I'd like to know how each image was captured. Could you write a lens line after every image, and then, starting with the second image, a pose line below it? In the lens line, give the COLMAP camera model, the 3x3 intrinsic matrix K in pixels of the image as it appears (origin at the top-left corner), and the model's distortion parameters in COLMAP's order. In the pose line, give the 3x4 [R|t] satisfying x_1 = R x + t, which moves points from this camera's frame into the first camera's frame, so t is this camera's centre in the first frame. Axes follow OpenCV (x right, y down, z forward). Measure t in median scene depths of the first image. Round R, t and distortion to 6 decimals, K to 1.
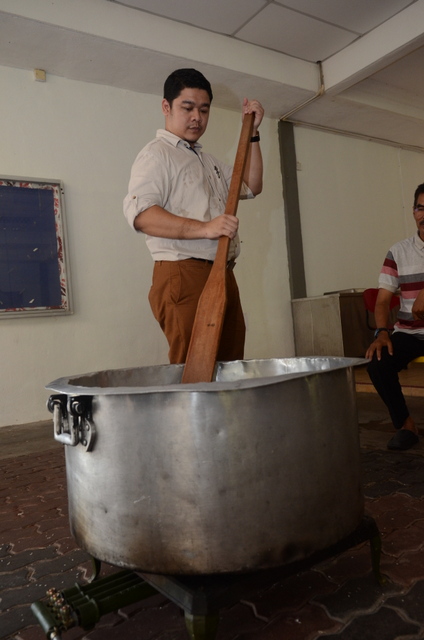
lens RADIAL K [[497.6, 0, 212.0], [0, 497.6, 320.0], [0, 0, 1]] dist [-0.015842, -0.007487]
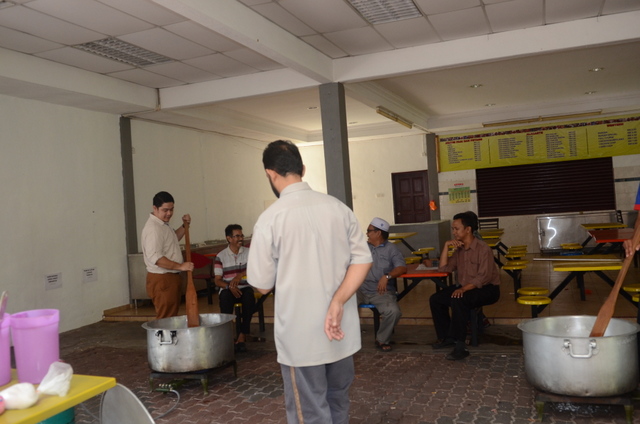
lens RADIAL K [[592.8, 0, 320.0], [0, 592.8, 212.0], [0, 0, 1]] dist [-0.009528, -0.022946]
pose [[0.815112, 0.030258, 0.578513, -0.470143], [-0.012388, 0.999317, -0.034812, -0.146936], [-0.579172, 0.021209, 0.814930, -0.804259]]
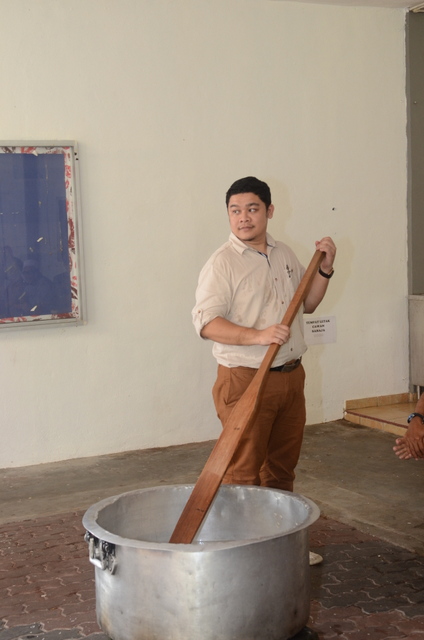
lens RADIAL K [[973.0, 0, 212.0], [0, 973.0, 320.0], [0, 0, 1]] dist [-0.000999, 0.000069]
pose [[0.990742, 0.056664, -0.123364, 0.088932], [-0.042600, 0.992591, 0.113794, -0.201099], [0.128898, -0.107486, 0.985815, -0.426299]]
